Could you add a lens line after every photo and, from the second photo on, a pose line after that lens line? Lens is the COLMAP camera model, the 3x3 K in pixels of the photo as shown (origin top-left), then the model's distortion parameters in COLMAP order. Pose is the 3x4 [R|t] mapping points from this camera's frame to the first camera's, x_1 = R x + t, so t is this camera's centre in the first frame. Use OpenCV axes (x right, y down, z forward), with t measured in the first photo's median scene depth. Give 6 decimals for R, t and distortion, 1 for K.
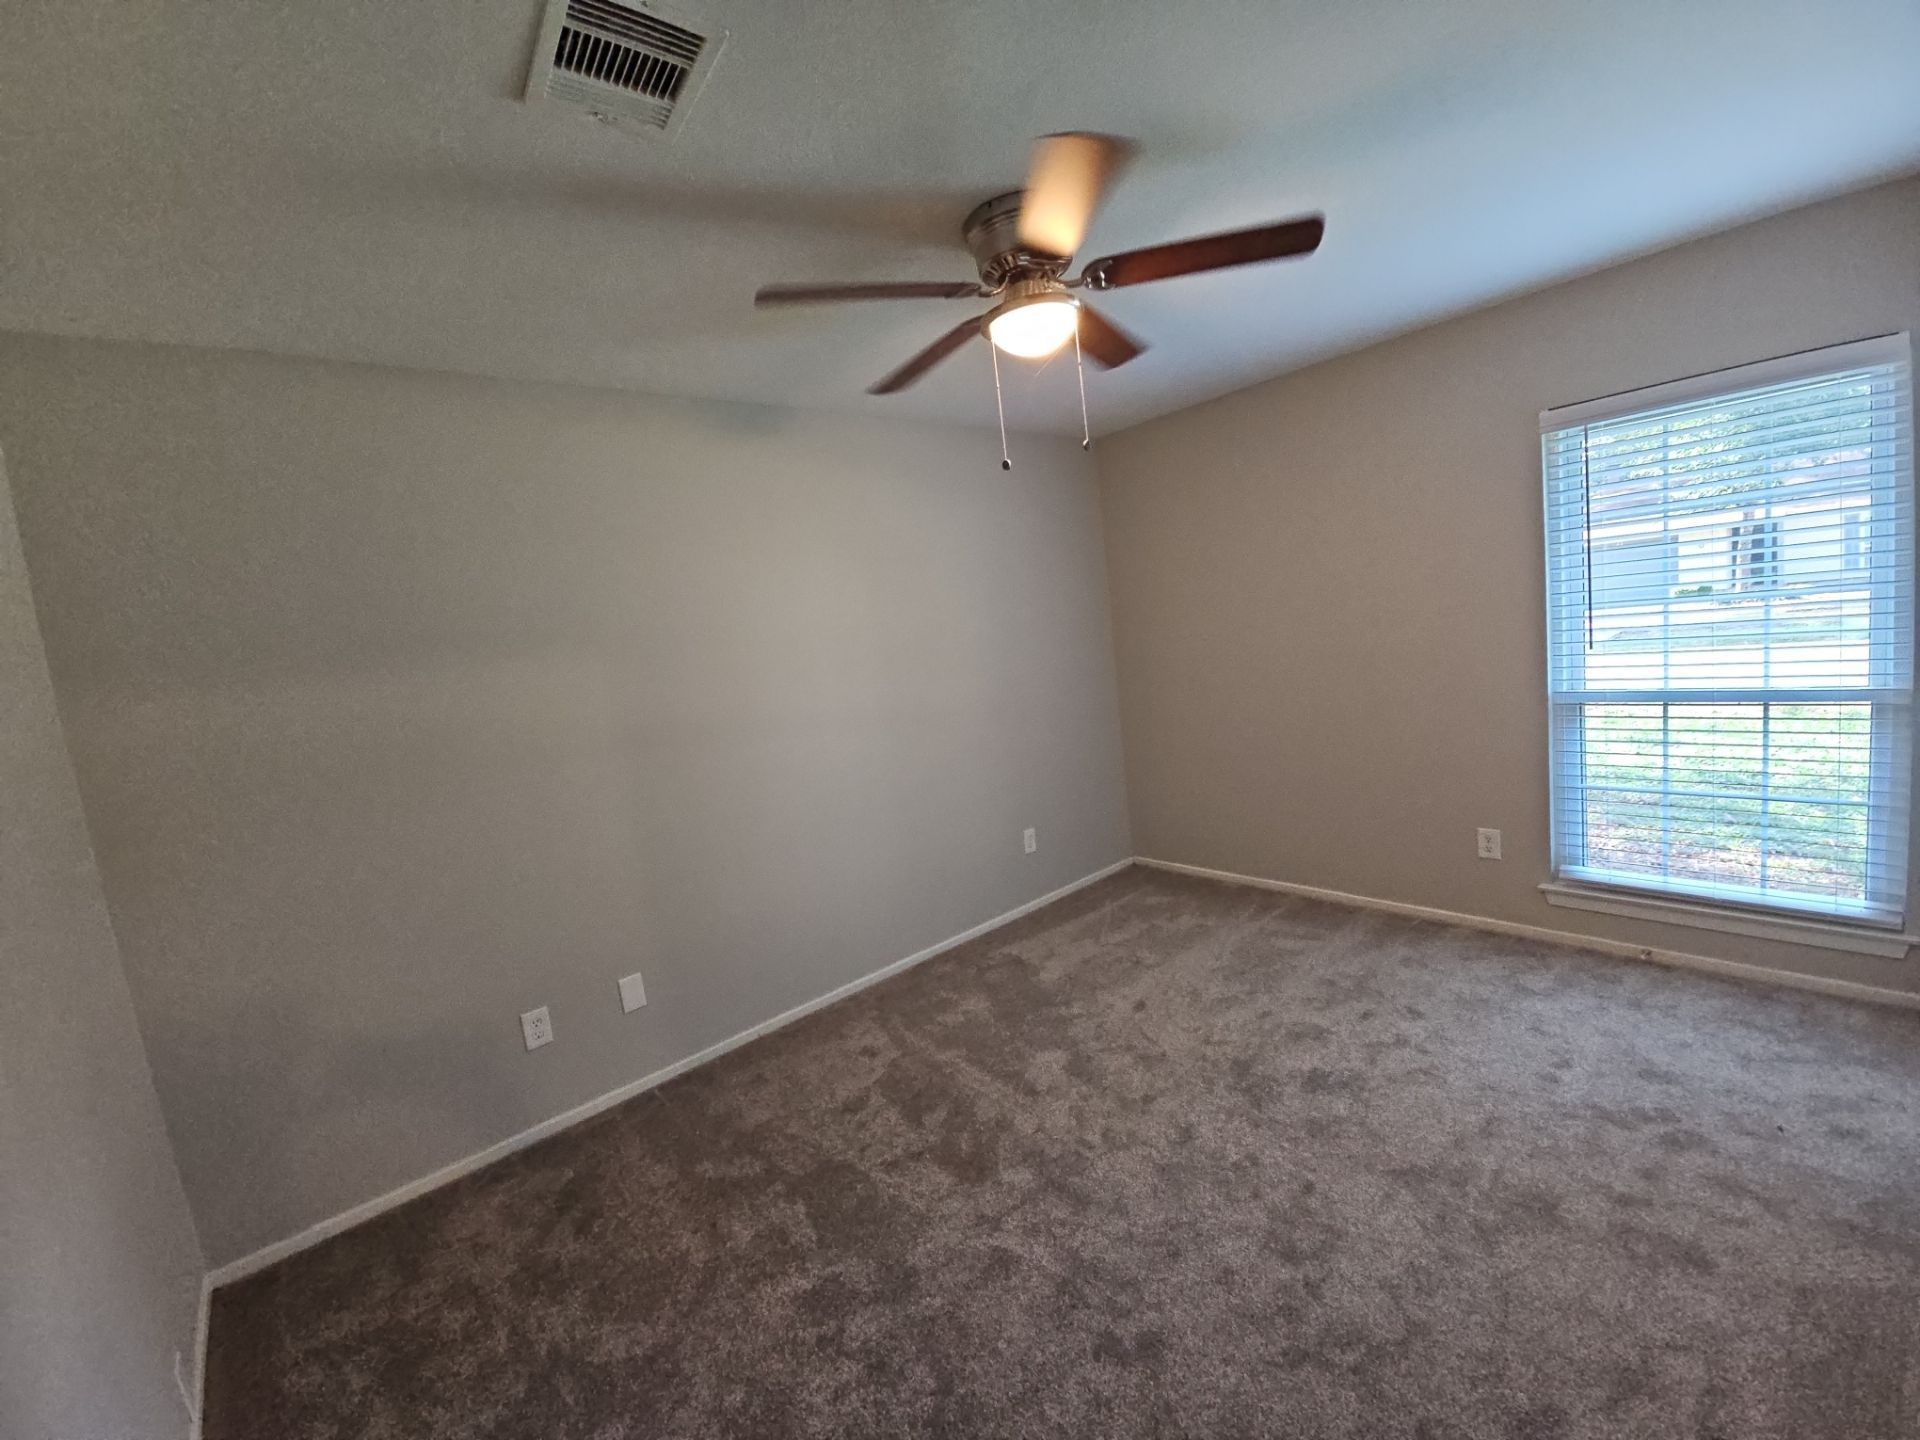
lens RADIAL K [[775.8, 0, 957.1], [0, 775.8, 725.5], [0, 0, 1]] dist [0.000976, -0.005635]
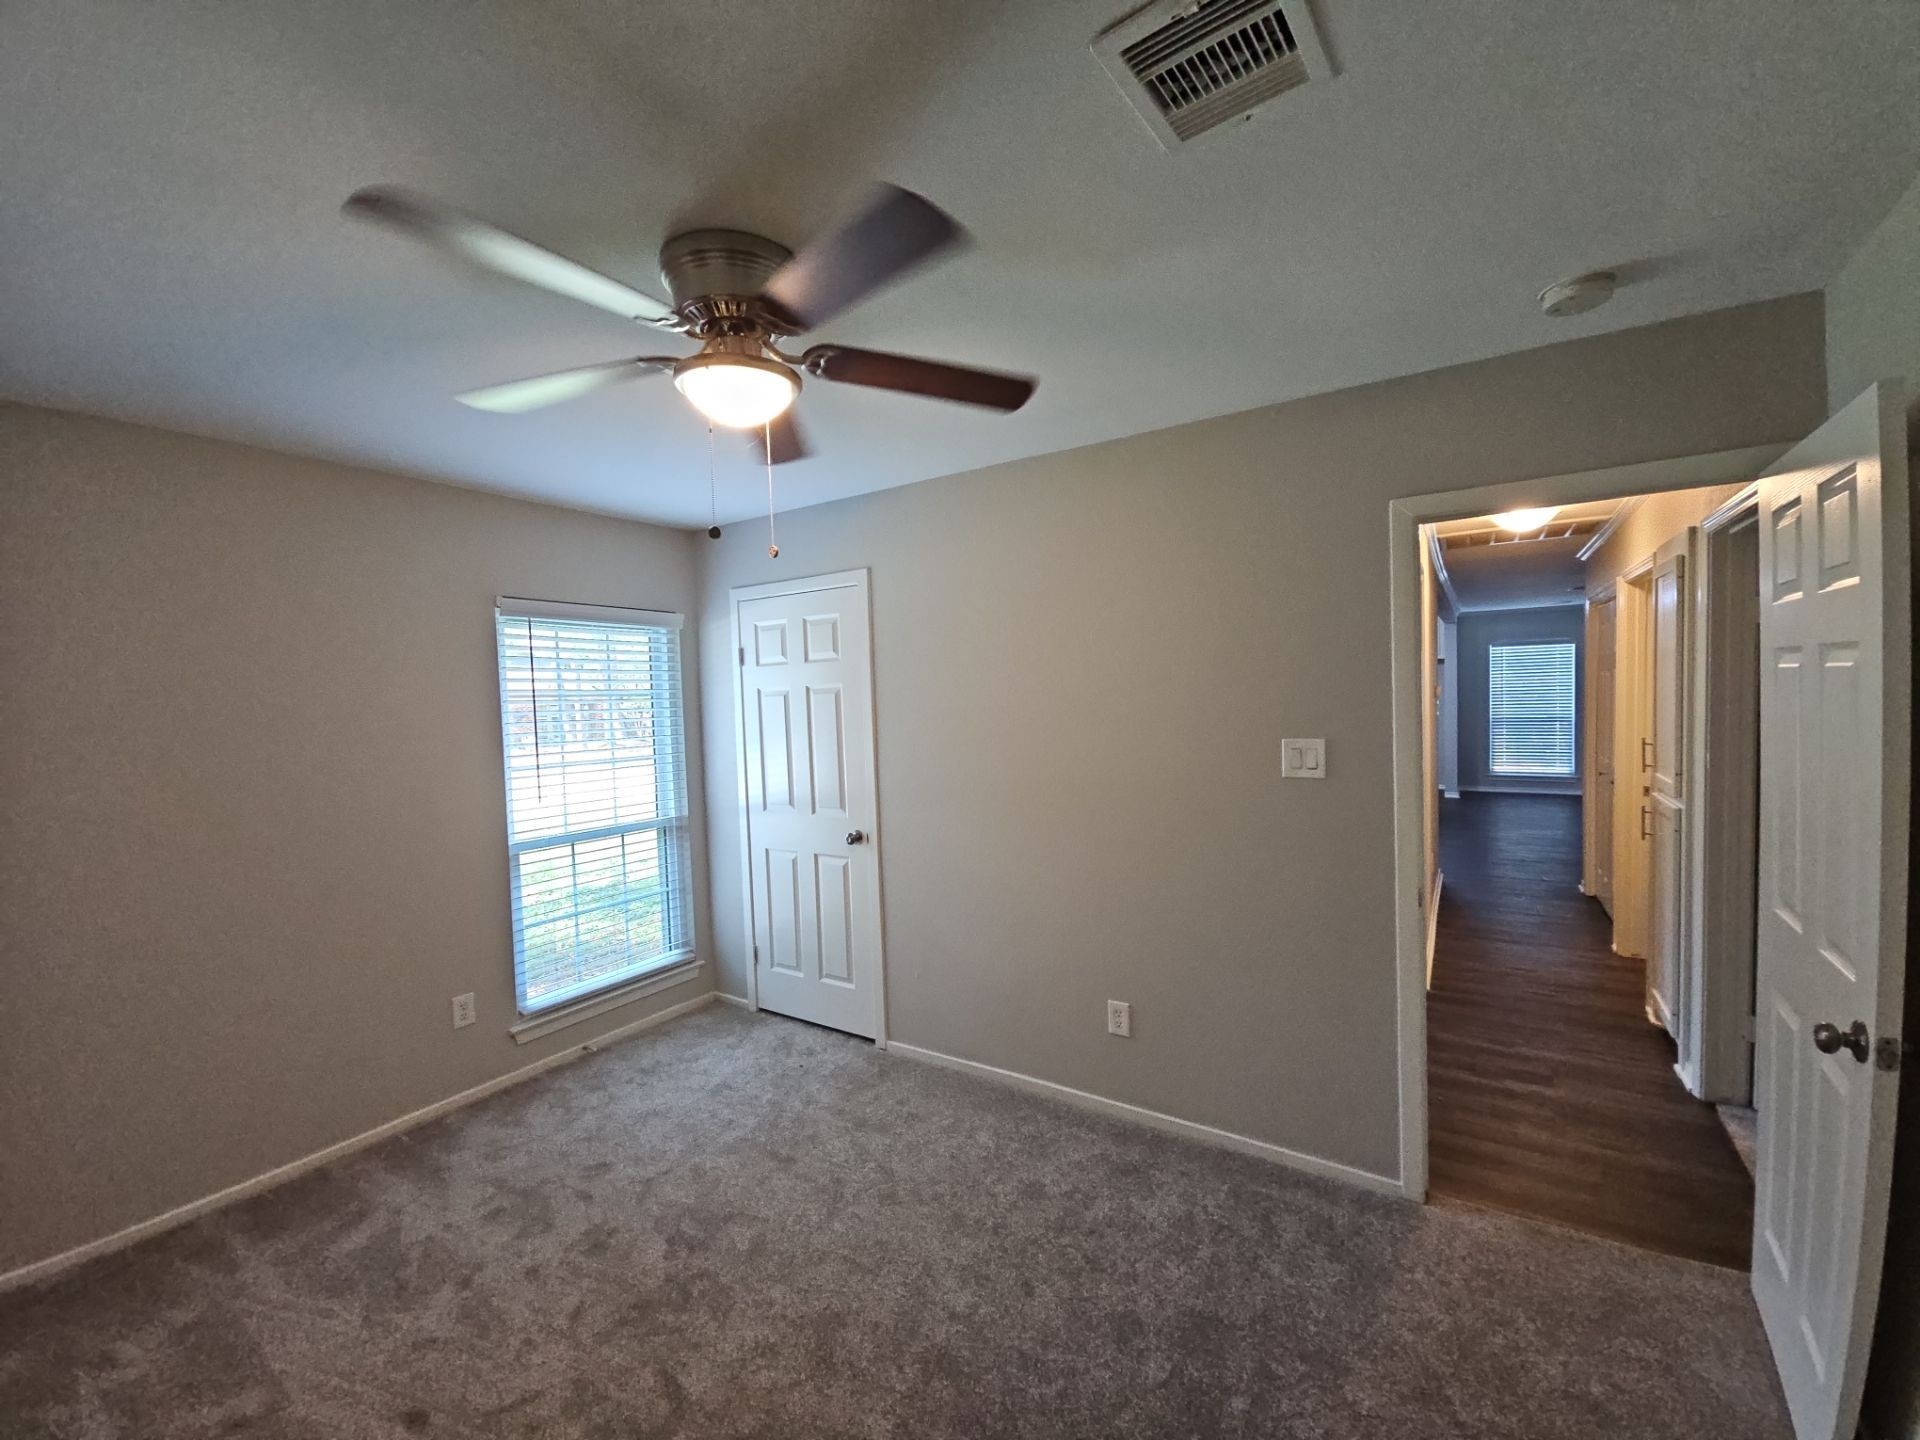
lens RADIAL K [[781.9, 0, 955.1], [0, 781.9, 729.1], [0, 0, 1]] dist [0.000801, -0.000138]
pose [[-0.278974, 0.083609, 0.956652, -0.506727], [0.174513, 0.984029, -0.035111, -0.058279], [-0.944309, 0.157153, -0.289109, 0.739113]]
